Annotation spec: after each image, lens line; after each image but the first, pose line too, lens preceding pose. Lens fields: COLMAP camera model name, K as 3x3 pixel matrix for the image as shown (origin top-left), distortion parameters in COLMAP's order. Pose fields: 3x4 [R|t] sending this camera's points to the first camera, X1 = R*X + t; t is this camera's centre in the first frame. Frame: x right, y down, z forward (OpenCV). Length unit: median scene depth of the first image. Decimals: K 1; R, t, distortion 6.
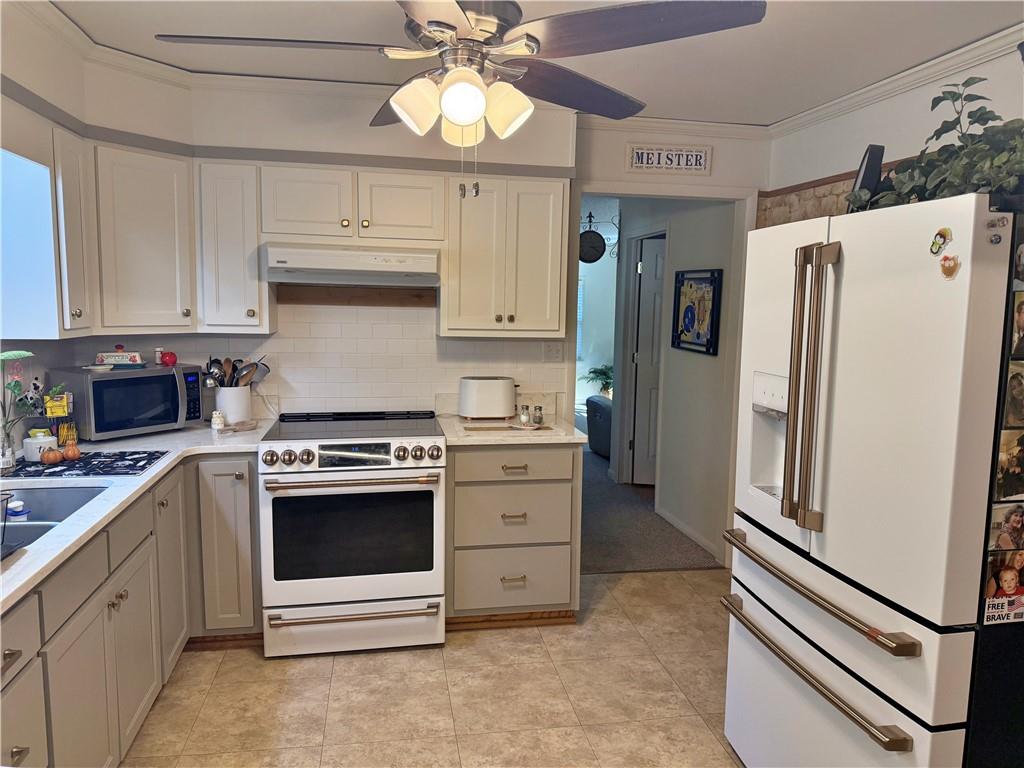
lens RADIAL K [[718.9, 0, 512.0], [0, 718.9, 382.3], [0, 0, 1]] dist [0.007223, 0.000233]
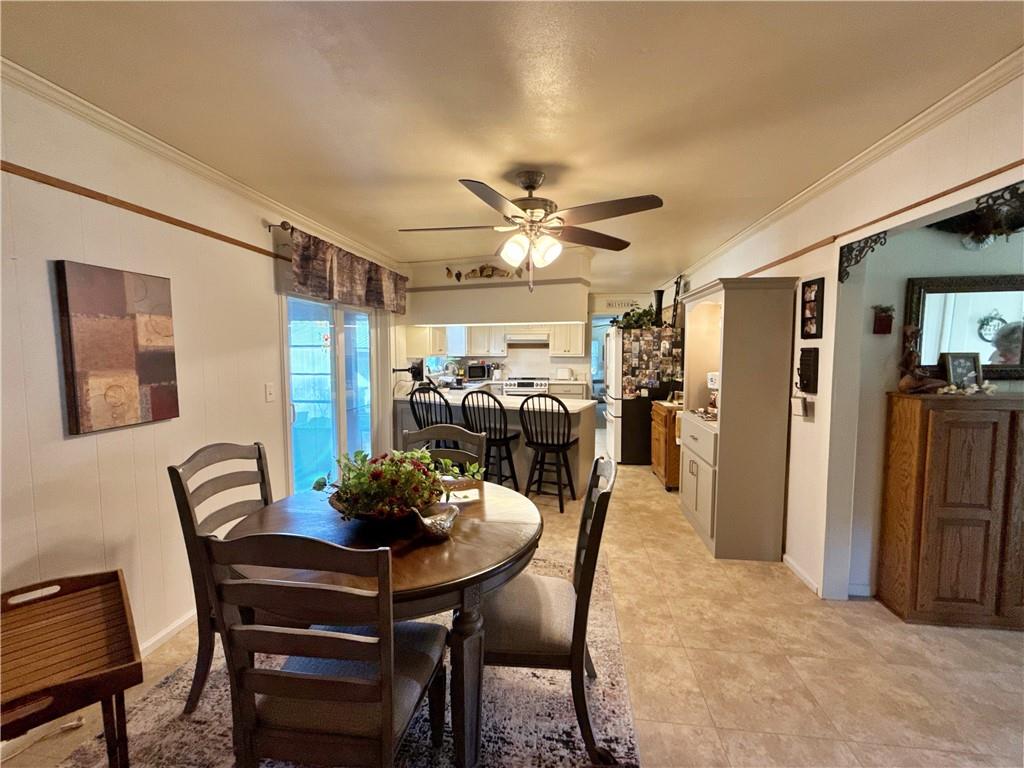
lens RADIAL K [[411.0, 0, 509.6], [0, 411.0, 381.5], [0, 0, 1]] dist [0.000367, 0.000010]
pose [[0.949238, 0.003874, -0.314534, 0.409901], [-0.017498, 0.999026, -0.040505, 0.171658], [0.314071, 0.043952, 0.948382, -1.188999]]
